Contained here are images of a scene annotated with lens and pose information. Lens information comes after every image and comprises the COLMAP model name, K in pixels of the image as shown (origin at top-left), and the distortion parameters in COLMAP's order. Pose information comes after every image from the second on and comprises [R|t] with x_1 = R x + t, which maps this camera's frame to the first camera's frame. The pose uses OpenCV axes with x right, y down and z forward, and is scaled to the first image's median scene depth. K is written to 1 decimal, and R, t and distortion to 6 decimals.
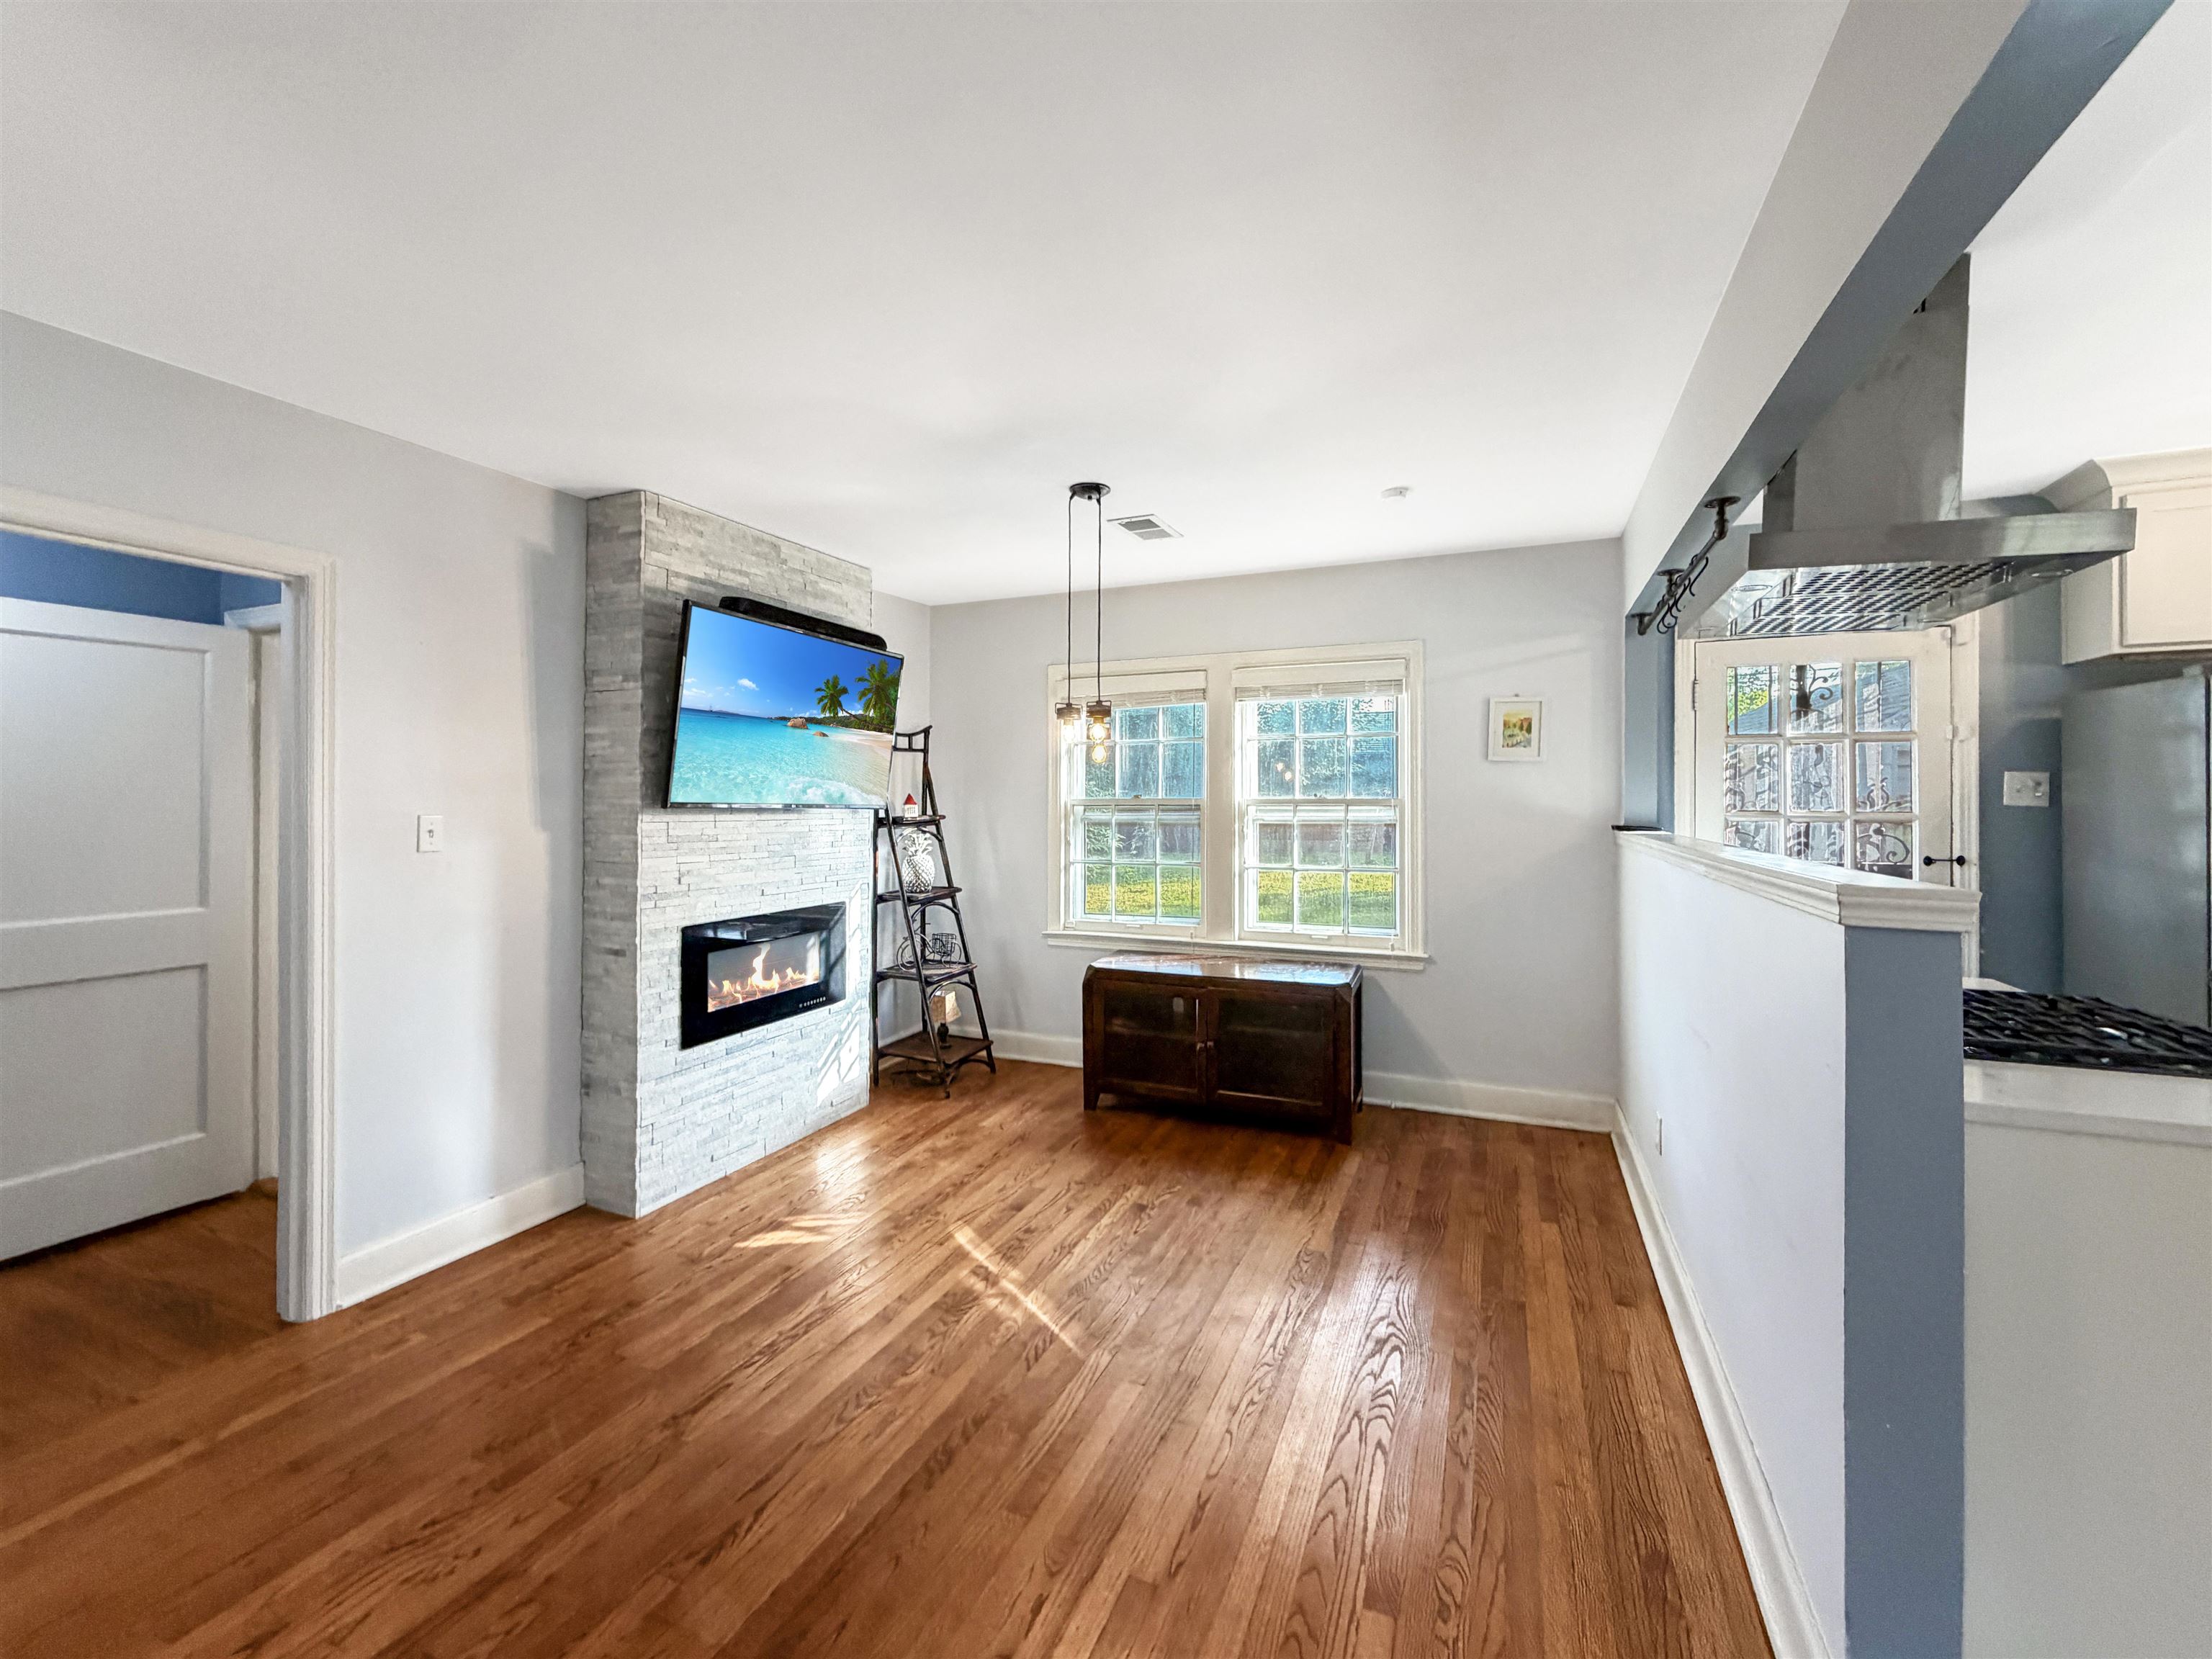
lens RADIAL K [[928.0, 0, 1097.7], [0, 928.0, 790.8], [0, 0, 1]] dist [-0.002315, -0.000068]
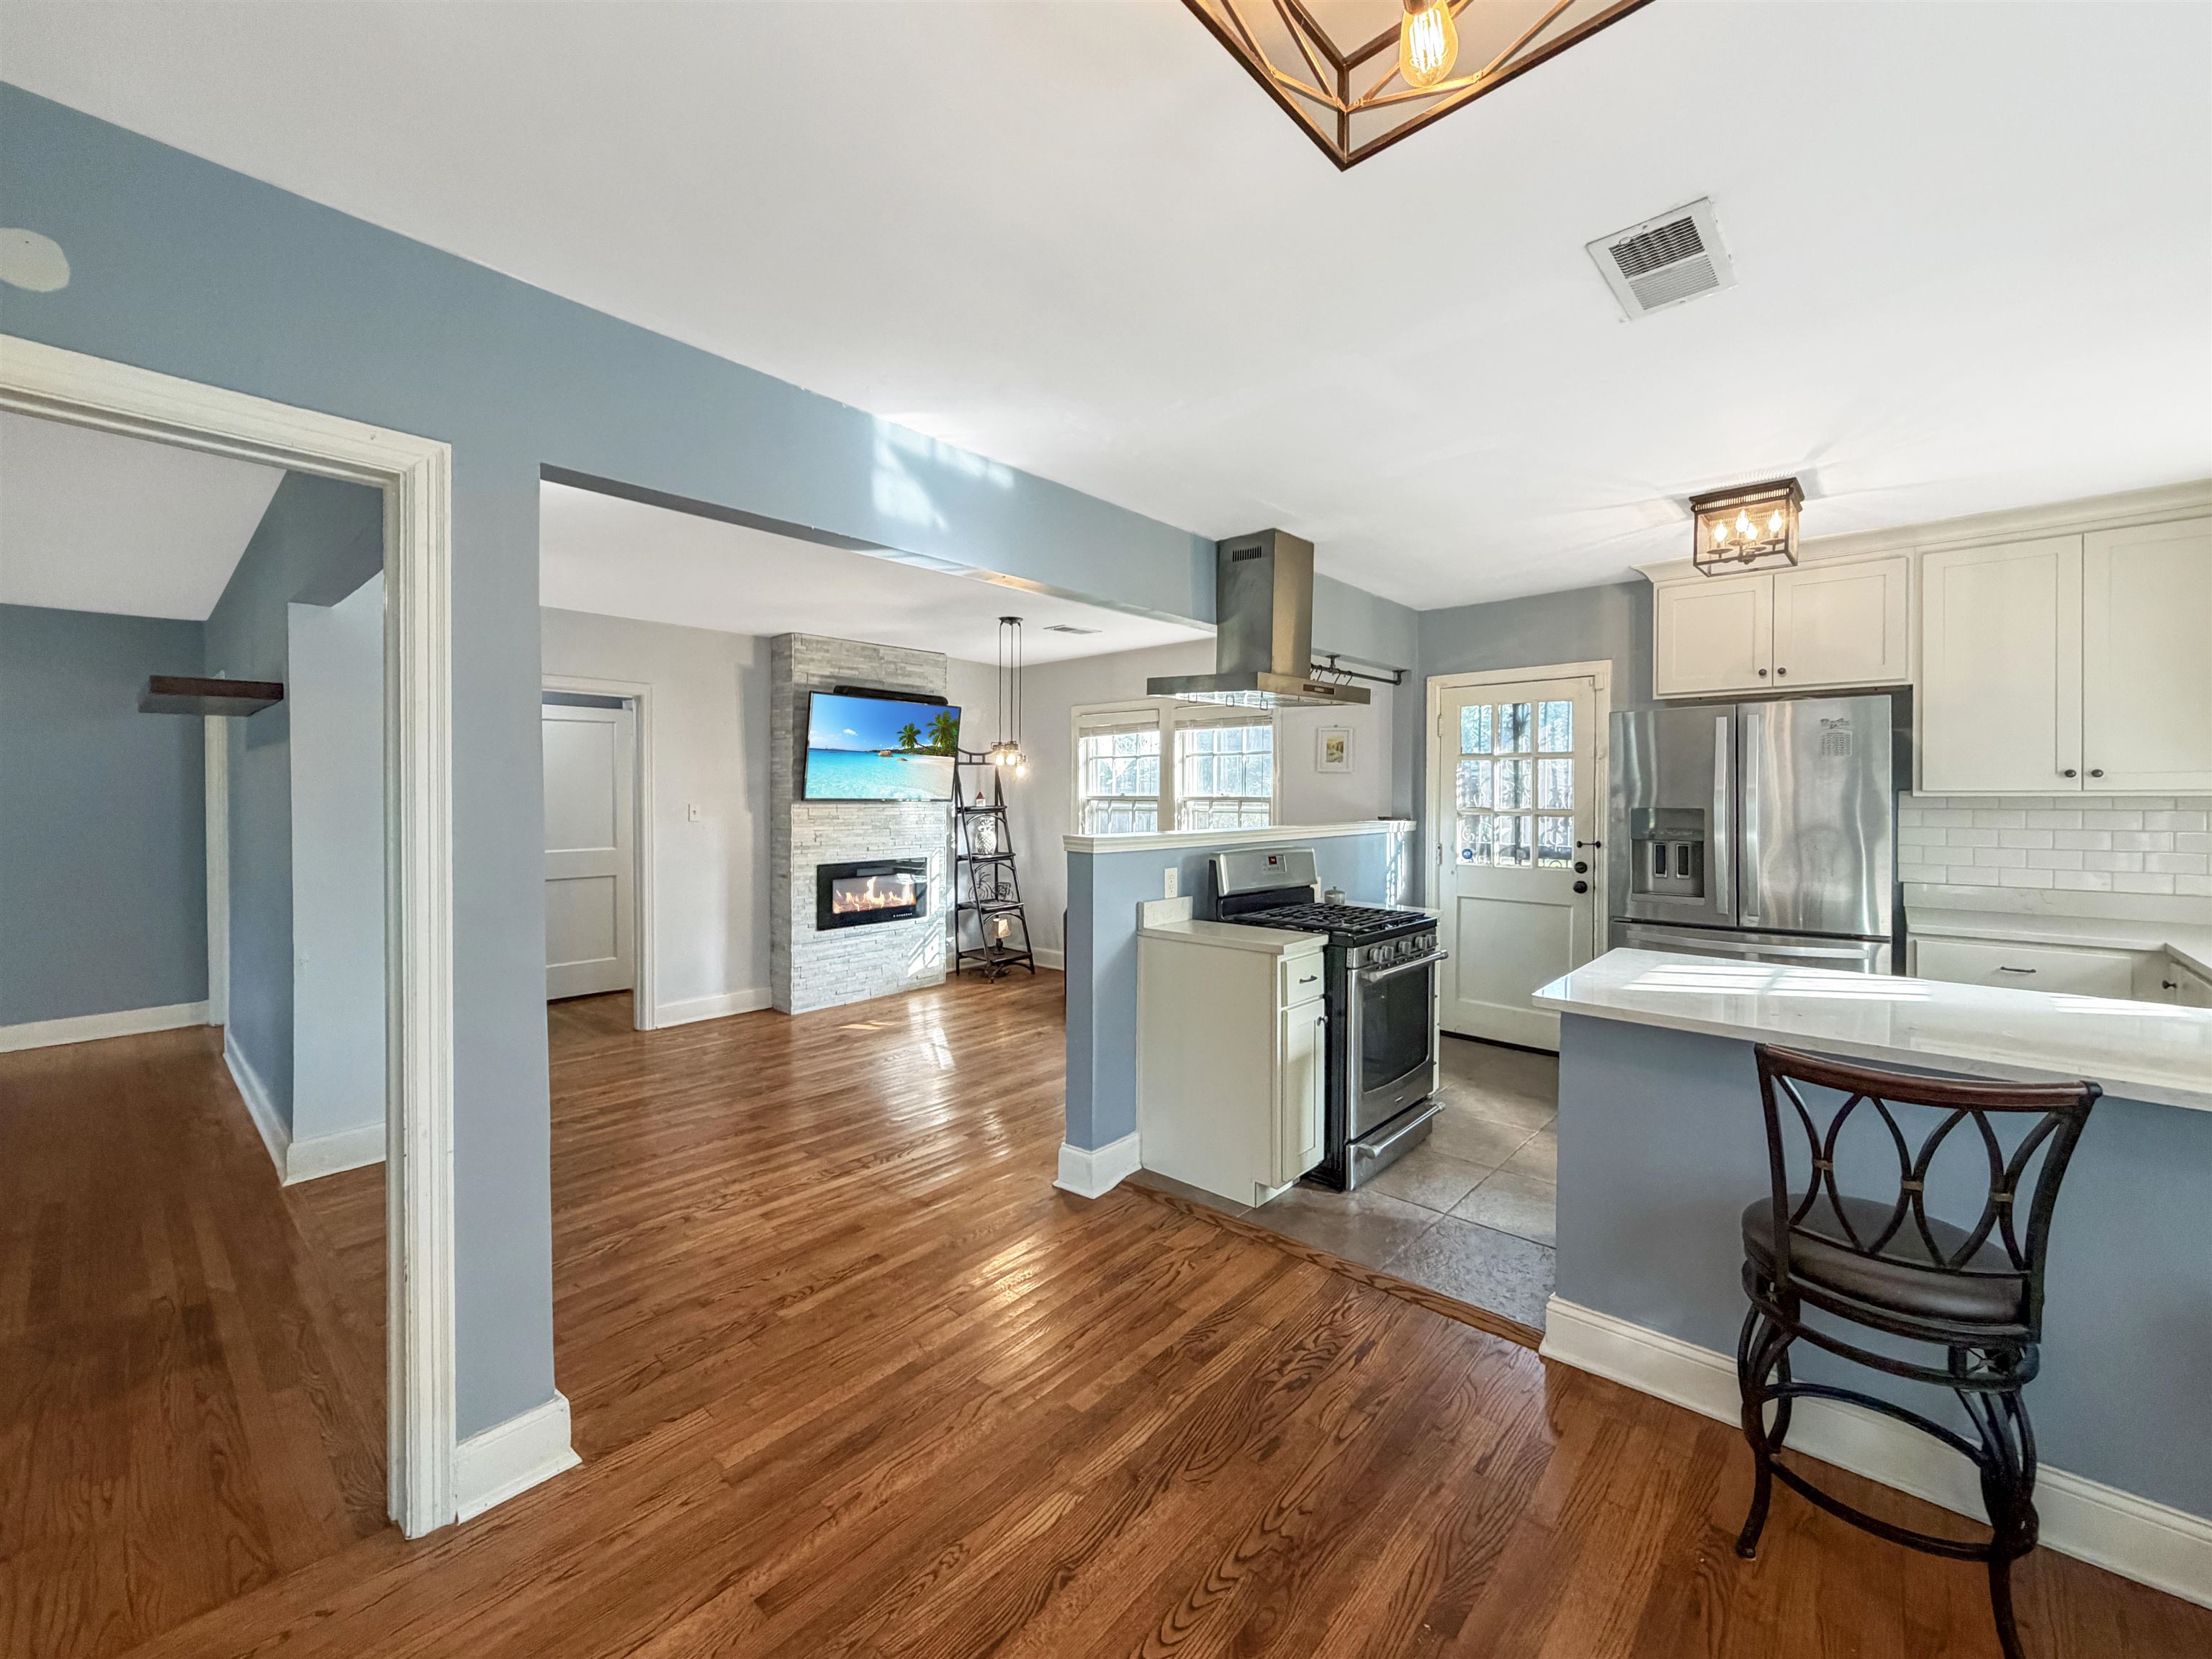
lens RADIAL K [[890.9, 0, 1098.1], [0, 890.9, 796.8], [0, 0, 1]] dist [-0.012905, 0.000150]
pose [[0.949004, 0.005361, -0.315220, 0.607776], [-0.000728, 0.999890, 0.014814, -0.015083], [0.315265, -0.013829, 0.948903, -0.480206]]
